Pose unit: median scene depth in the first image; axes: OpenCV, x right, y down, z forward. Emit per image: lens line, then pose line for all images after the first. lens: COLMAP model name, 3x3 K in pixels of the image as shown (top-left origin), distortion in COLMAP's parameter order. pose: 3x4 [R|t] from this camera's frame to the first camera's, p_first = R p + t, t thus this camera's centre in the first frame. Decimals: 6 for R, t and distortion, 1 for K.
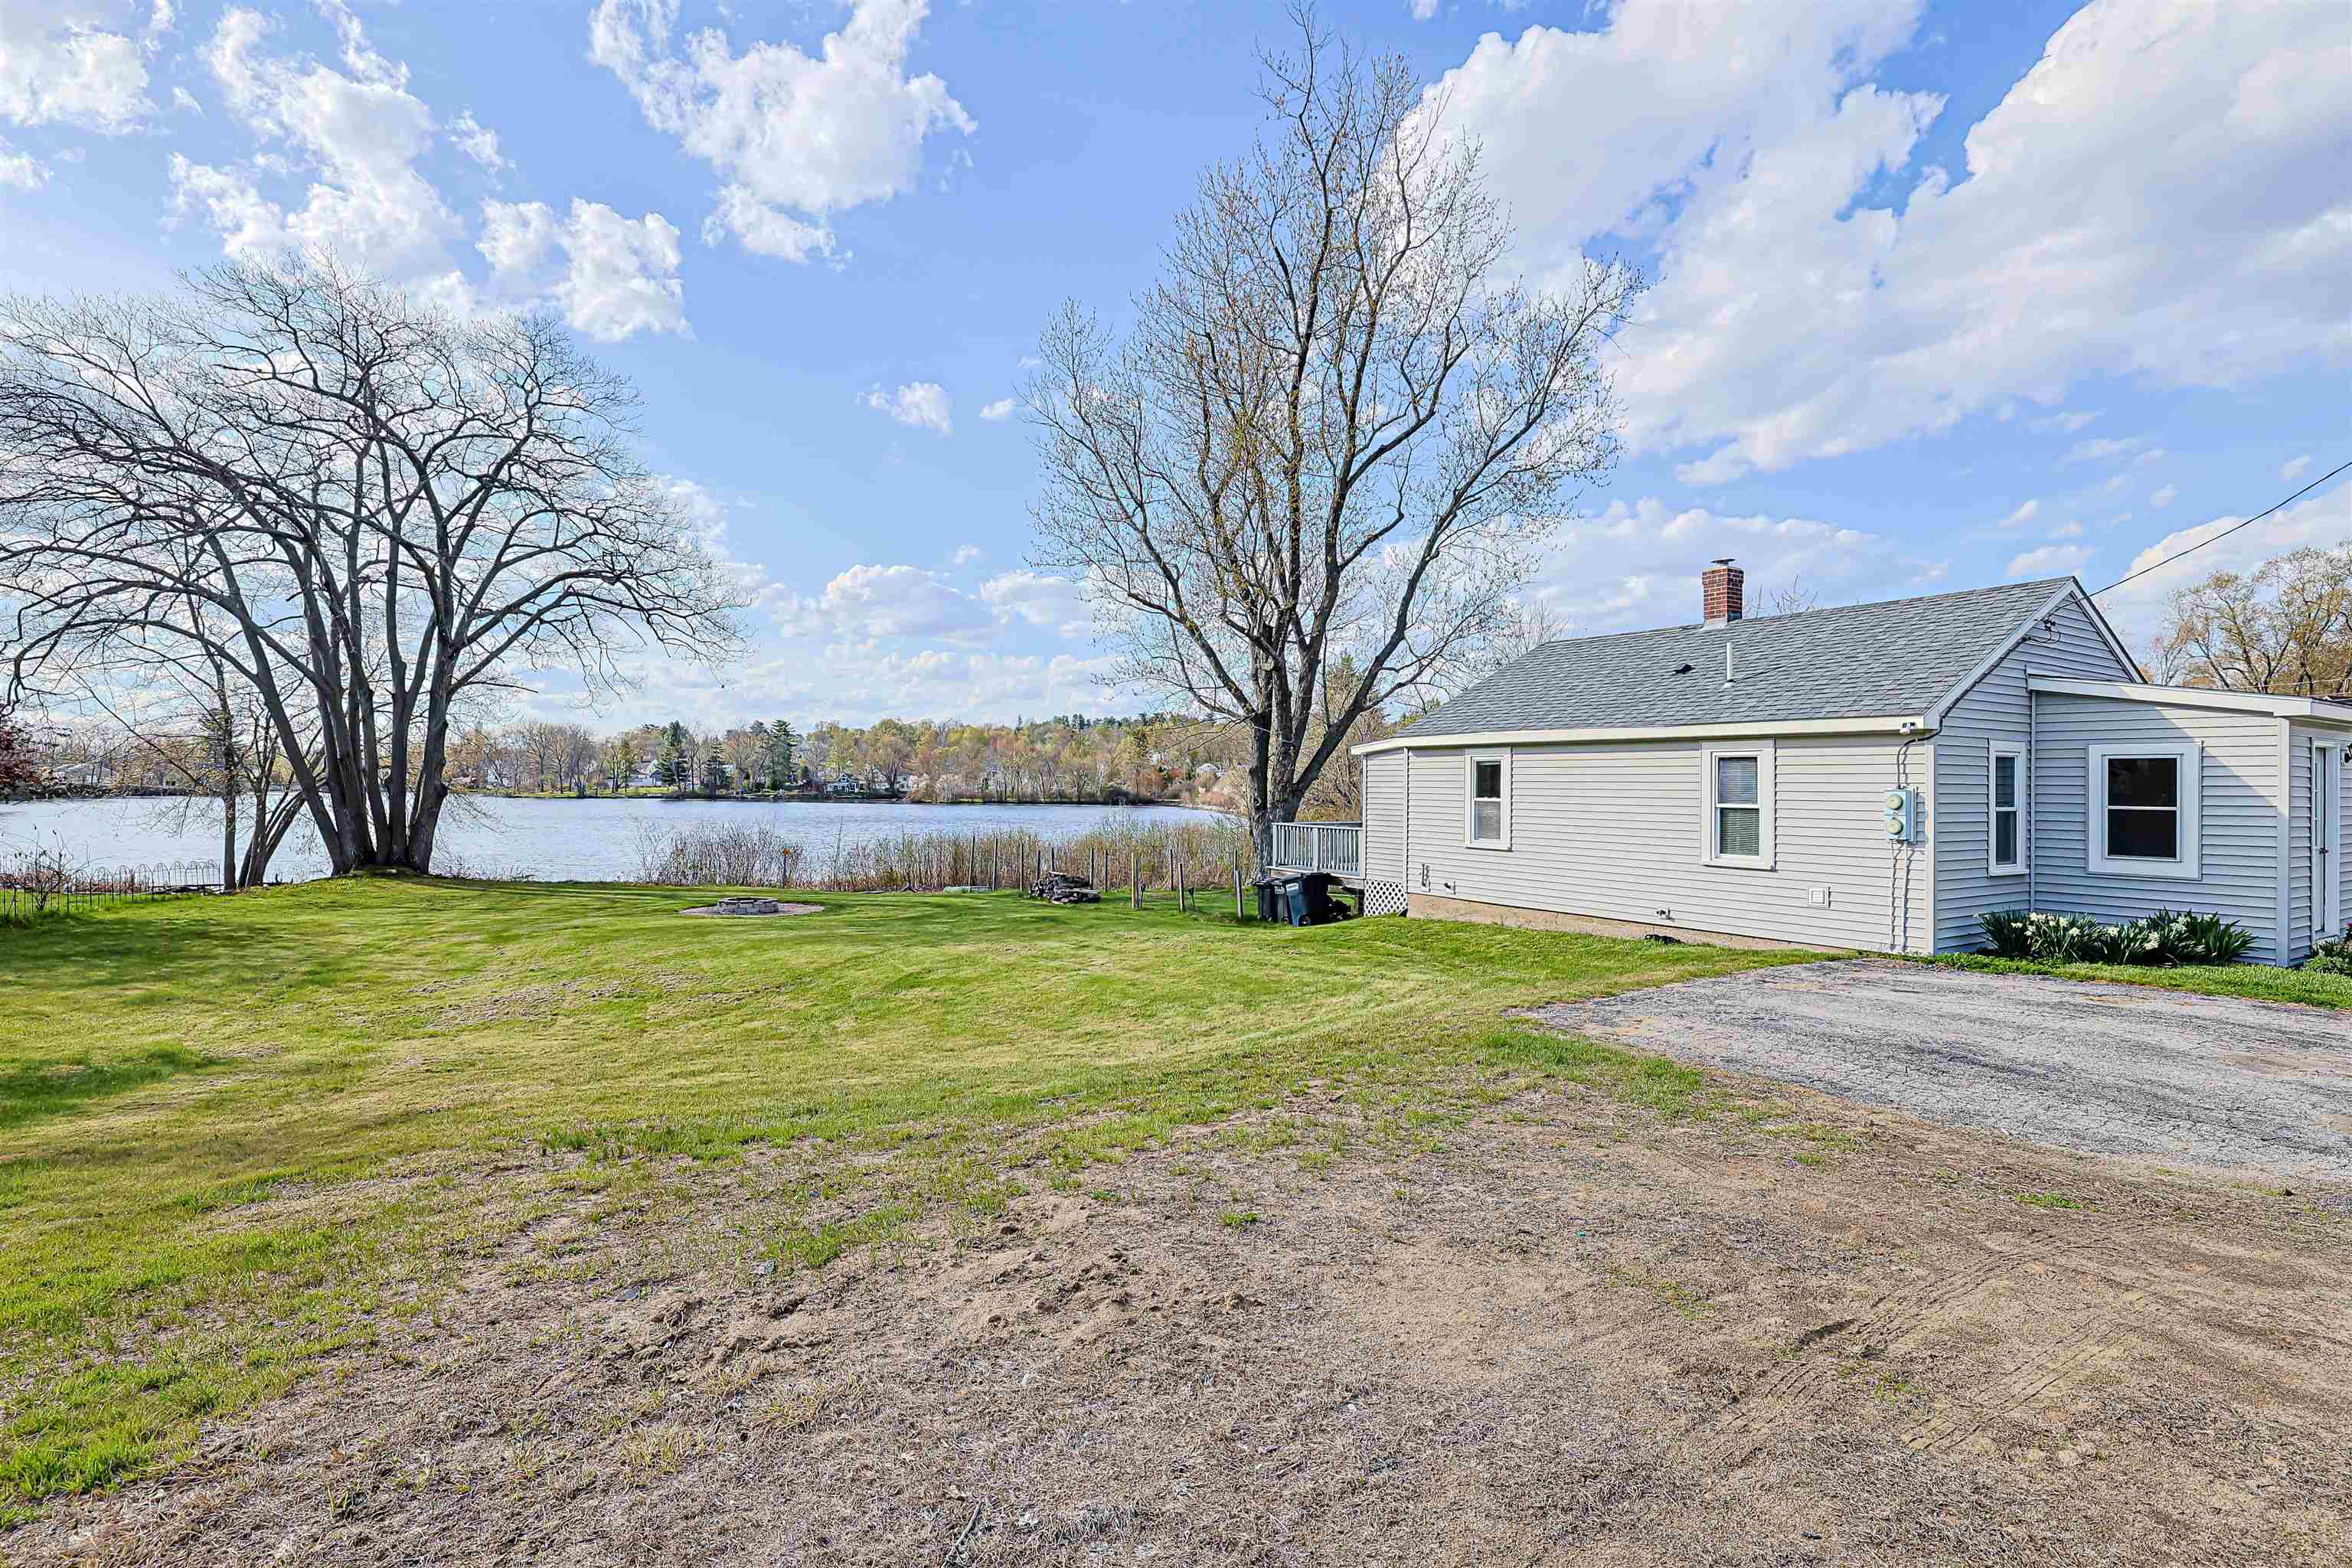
lens RADIAL K [[1083.7, 0, 1194.4], [0, 1083.7, 786.2], [0, 0, 1]] dist [-0.049550, 0.014293]
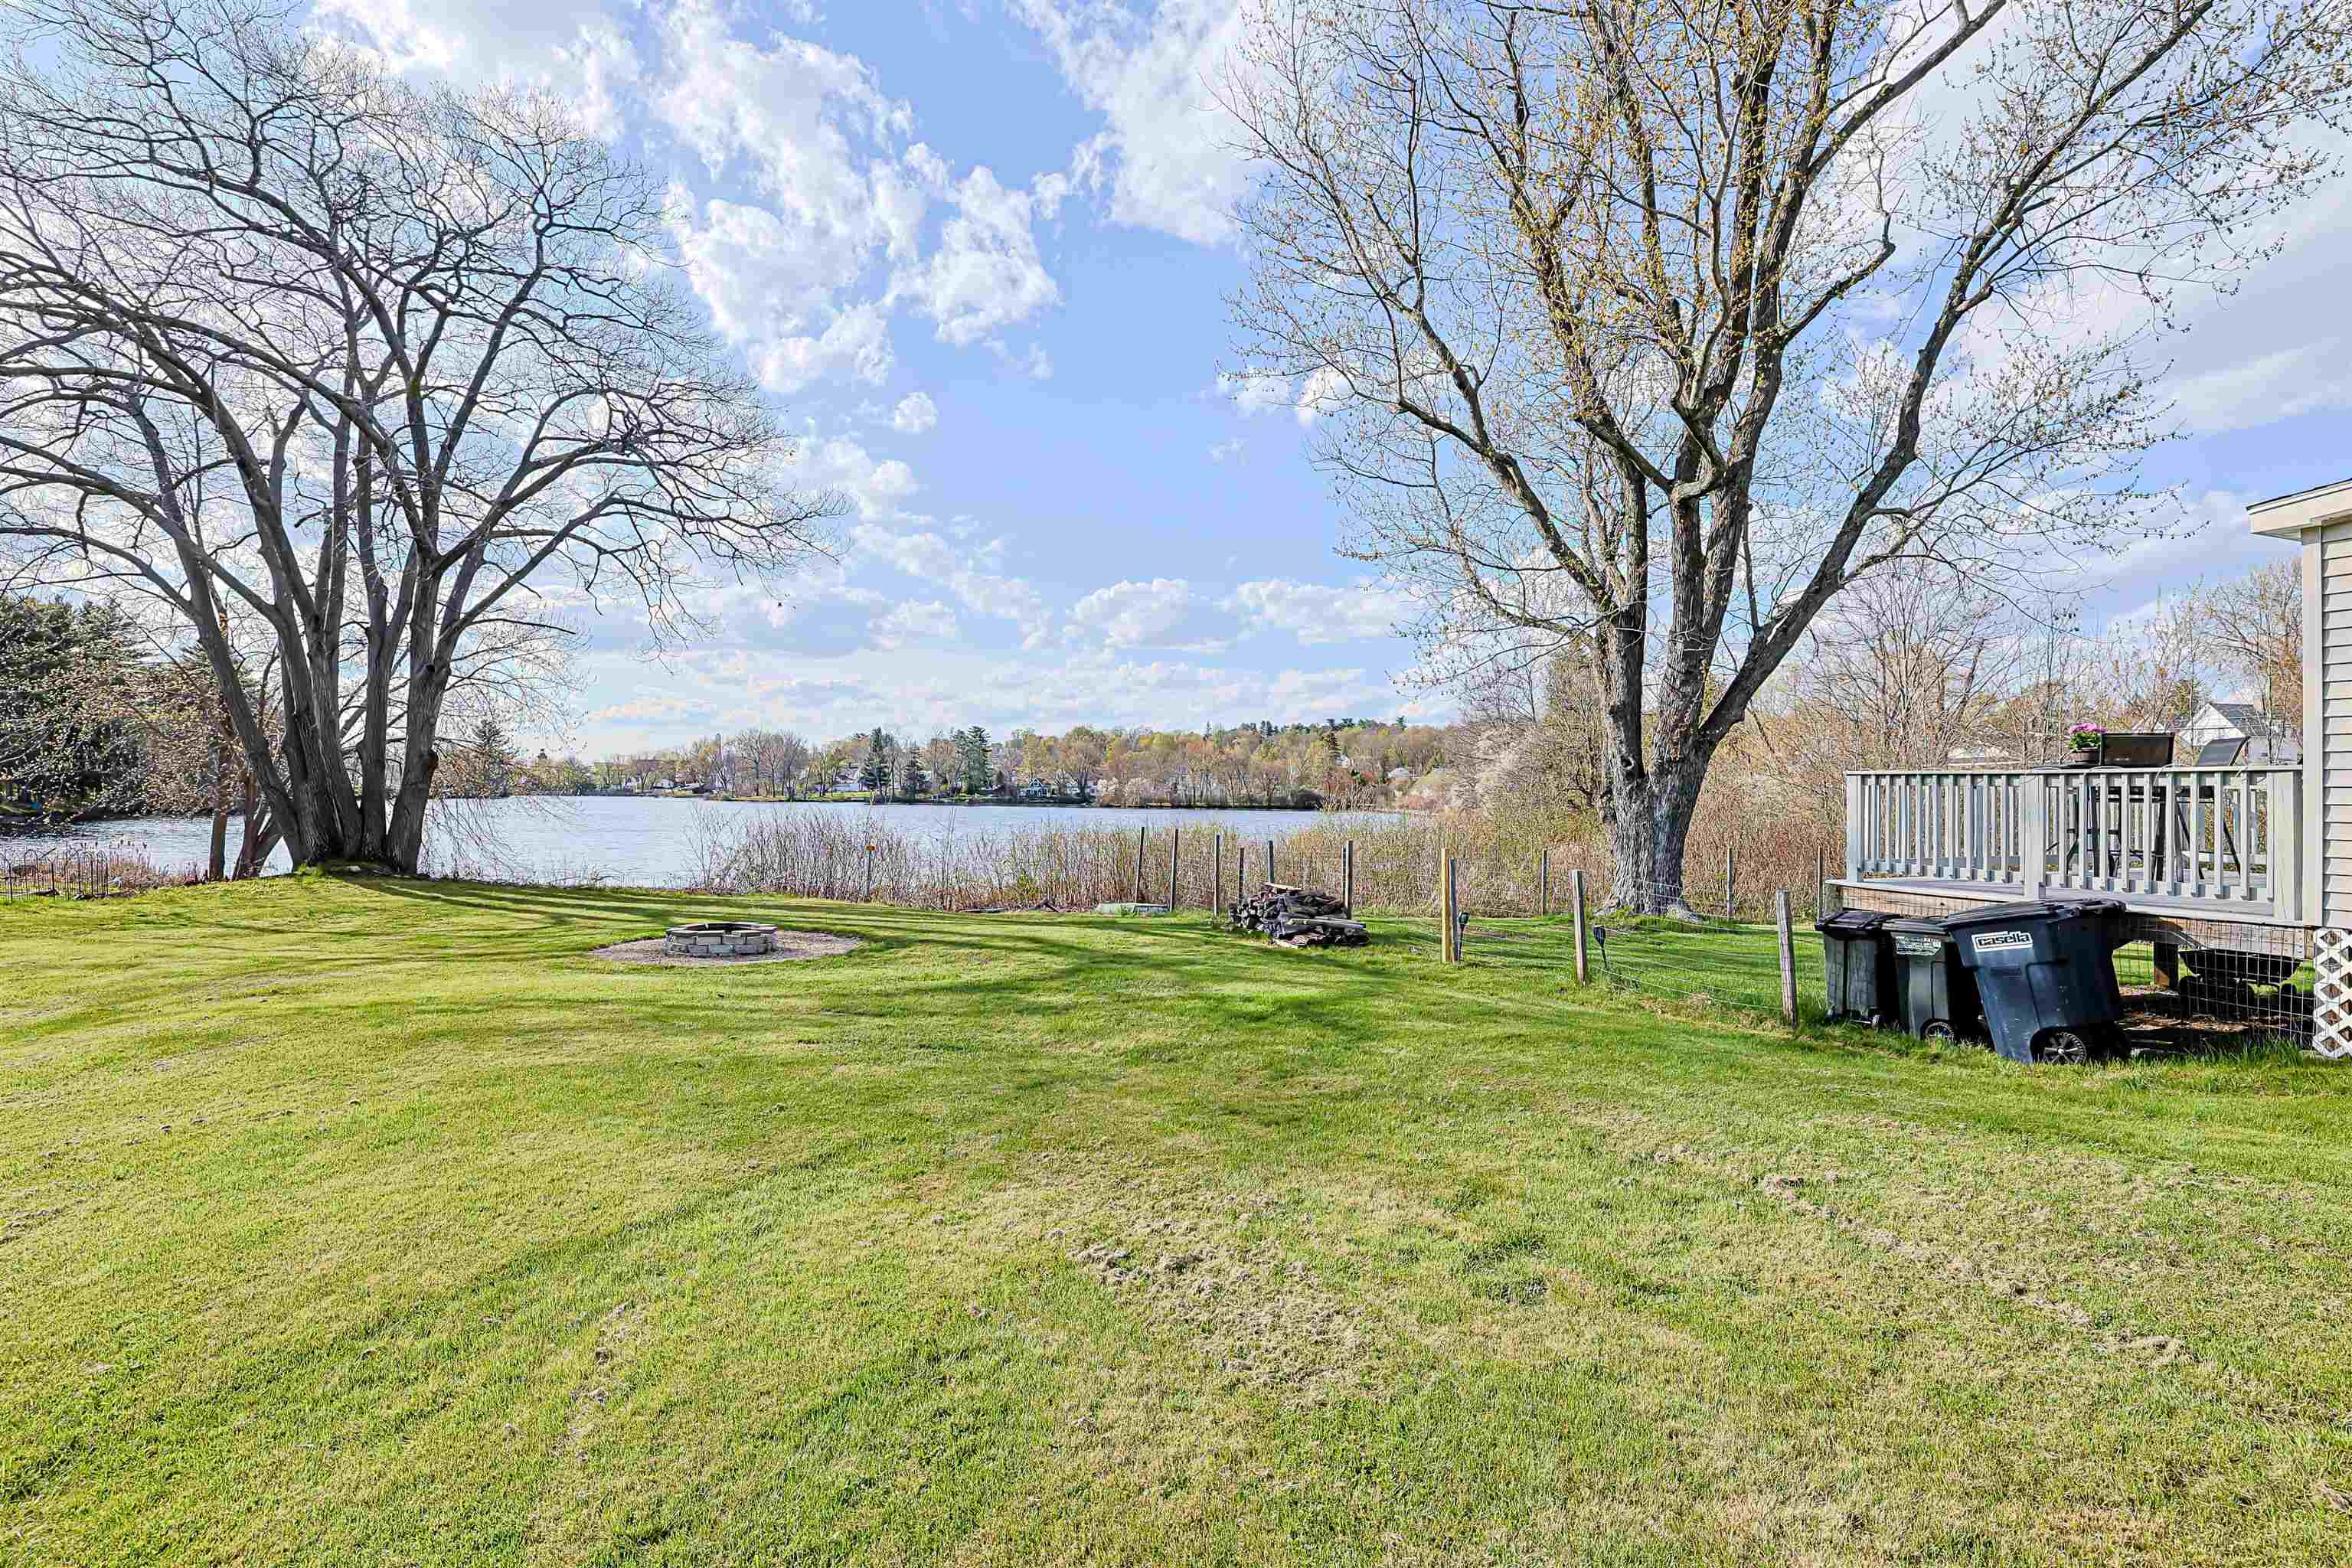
lens RADIAL K [[1083.7, 0, 1194.4], [0, 1083.7, 786.2], [0, 0, 1]] dist [-0.049550, 0.014293]
pose [[0.985095, -0.000880, -0.172007, -0.061975], [-0.000182, 0.999981, -0.006156, 0.027126], [0.172010, 0.006095, 0.985076, 0.368819]]
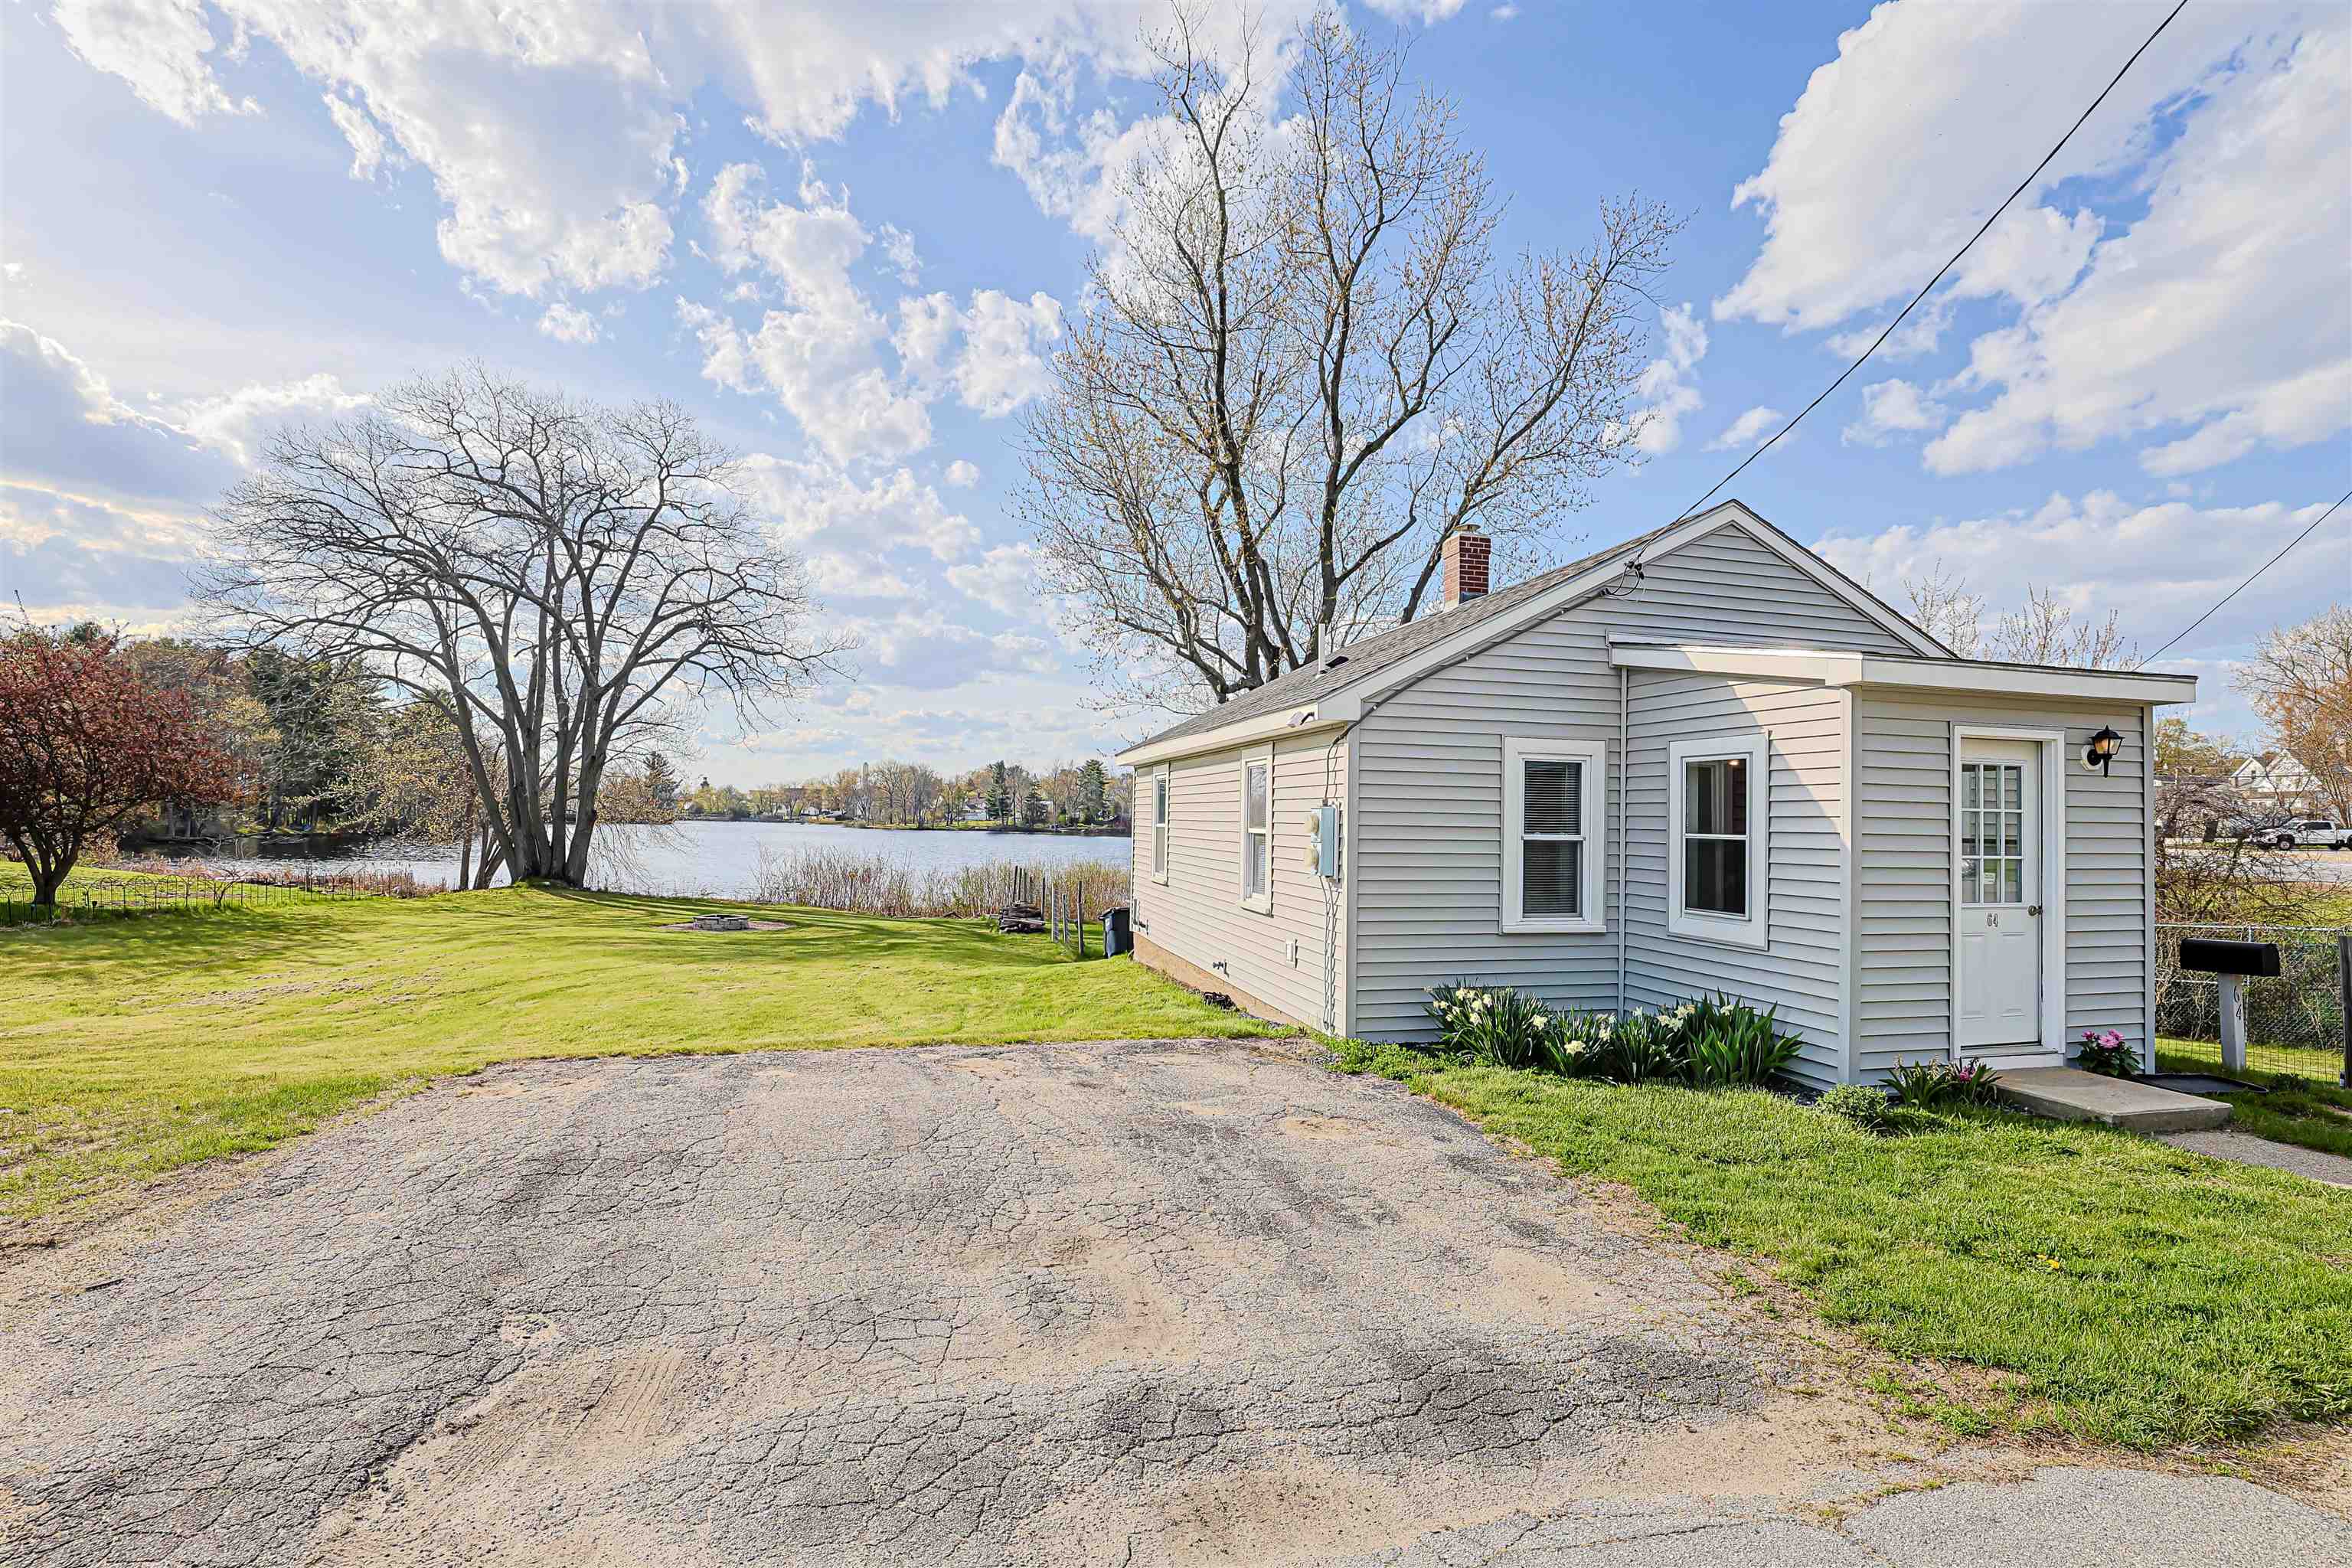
lens RADIAL K [[1074.5, 0, 1181.7], [0, 1074.5, 799.4], [0, 0, 1]] dist [-0.047872, 0.013752]
pose [[0.954813, 0.004174, -0.297178, 0.248429], [-0.011102, 0.999704, -0.021631, 0.004923], [0.296999, 0.023953, 0.954577, 0.086482]]
